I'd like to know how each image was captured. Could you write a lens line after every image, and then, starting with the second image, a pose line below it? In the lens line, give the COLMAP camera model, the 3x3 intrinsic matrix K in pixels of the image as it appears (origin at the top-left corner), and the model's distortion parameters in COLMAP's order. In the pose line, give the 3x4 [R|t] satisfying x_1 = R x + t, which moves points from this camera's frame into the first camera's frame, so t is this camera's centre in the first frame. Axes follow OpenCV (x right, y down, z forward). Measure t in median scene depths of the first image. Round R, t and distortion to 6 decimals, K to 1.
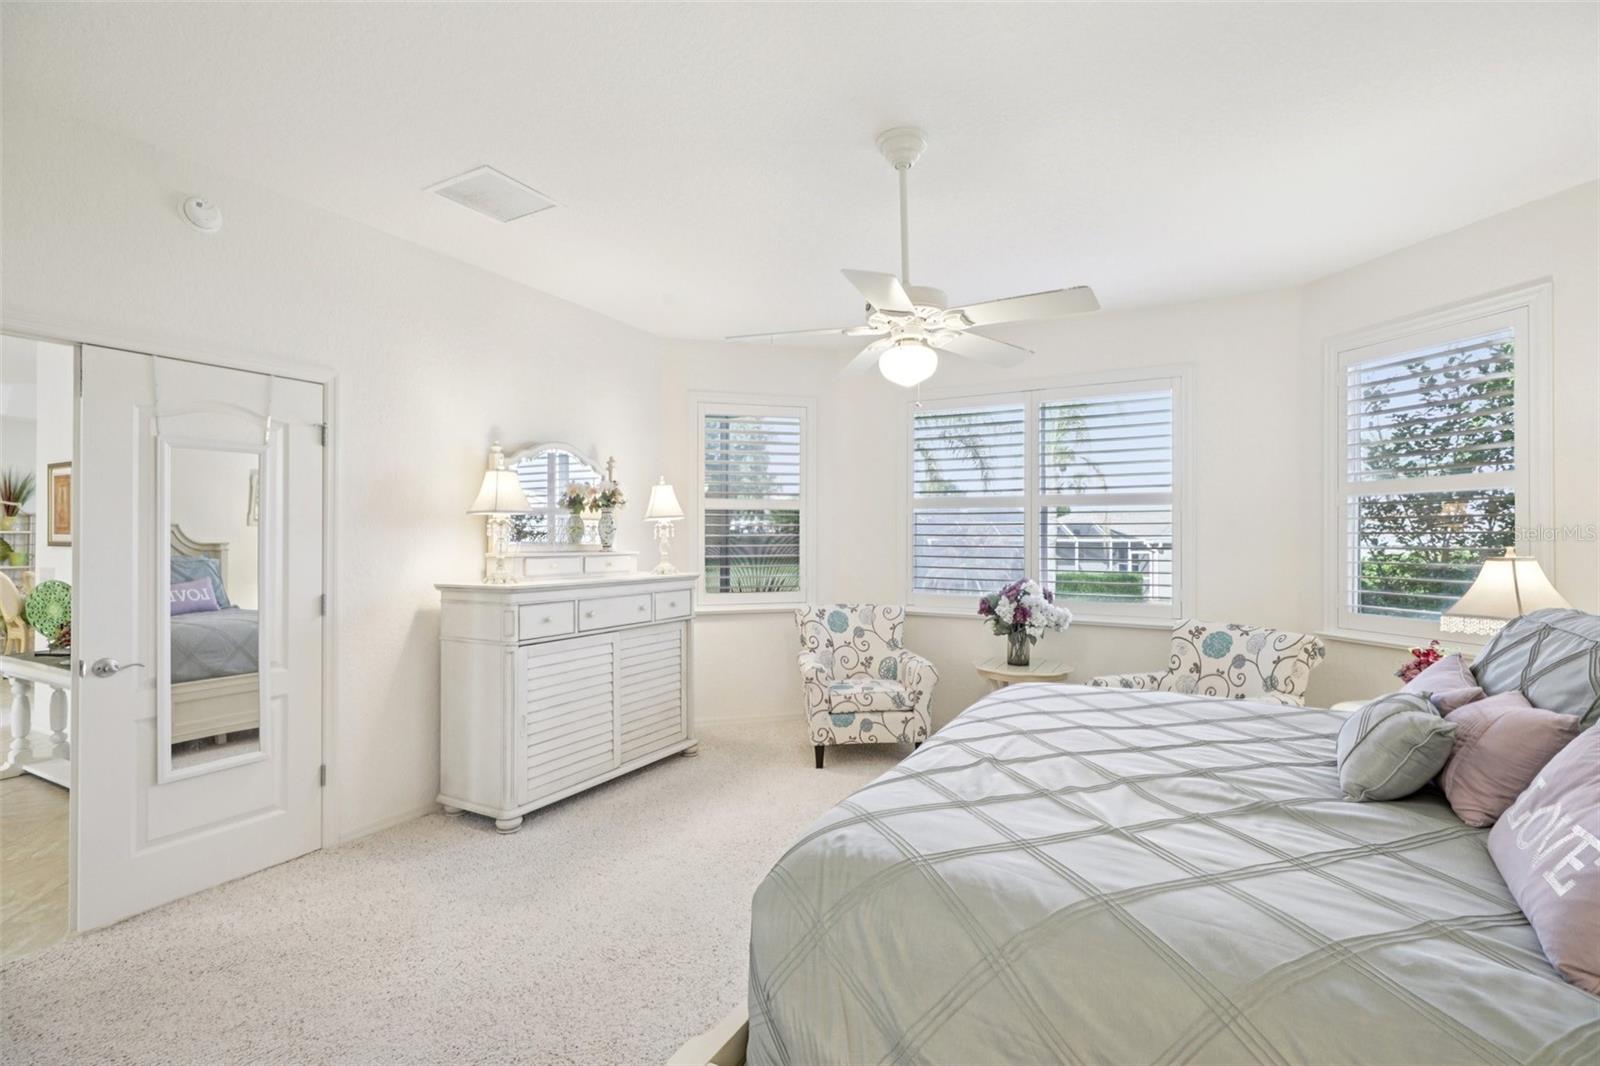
lens RADIAL K [[712.6, 0, 805.2], [0, 712.6, 531.1], [0, 0, 1]] dist [0.001931, 0.000450]
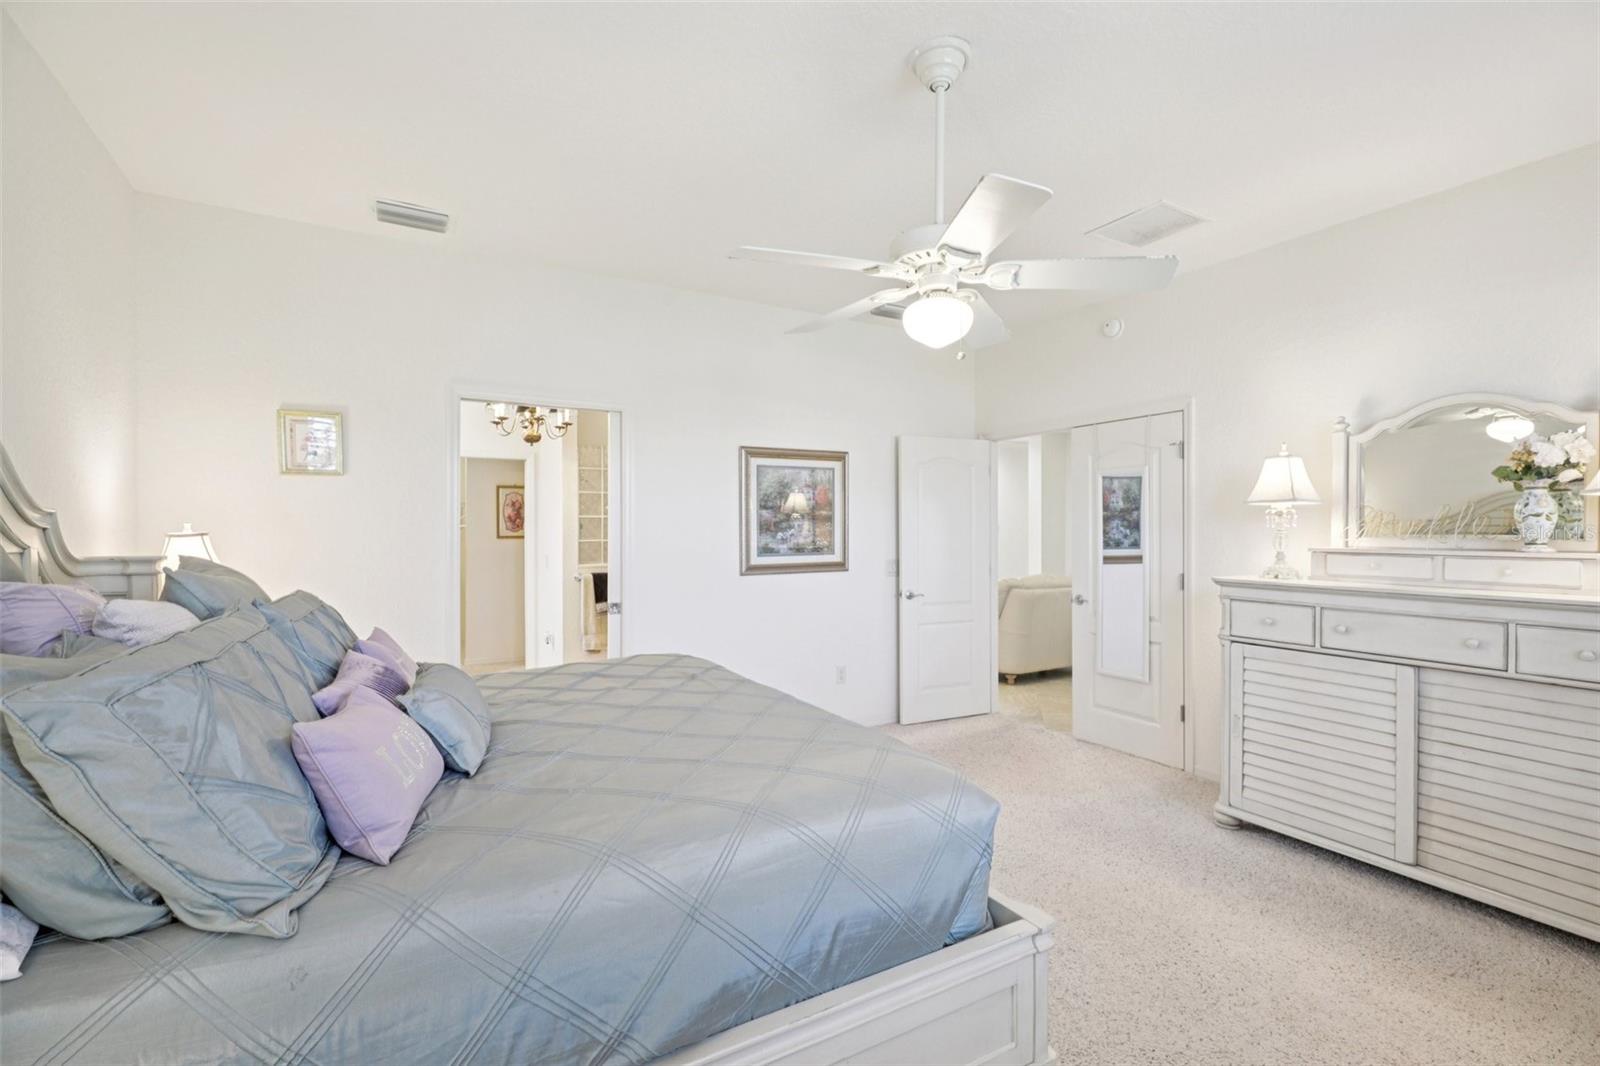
lens RADIAL K [[712.6, 0, 805.2], [0, 712.6, 531.1], [0, 0, 1]] dist [0.001931, 0.000450]
pose [[-0.523746, -0.000306, -0.851875, 0.726160], [0.009401, 0.999937, -0.006139, 0.012664], [0.851823, -0.011224, -0.523710, 1.018643]]
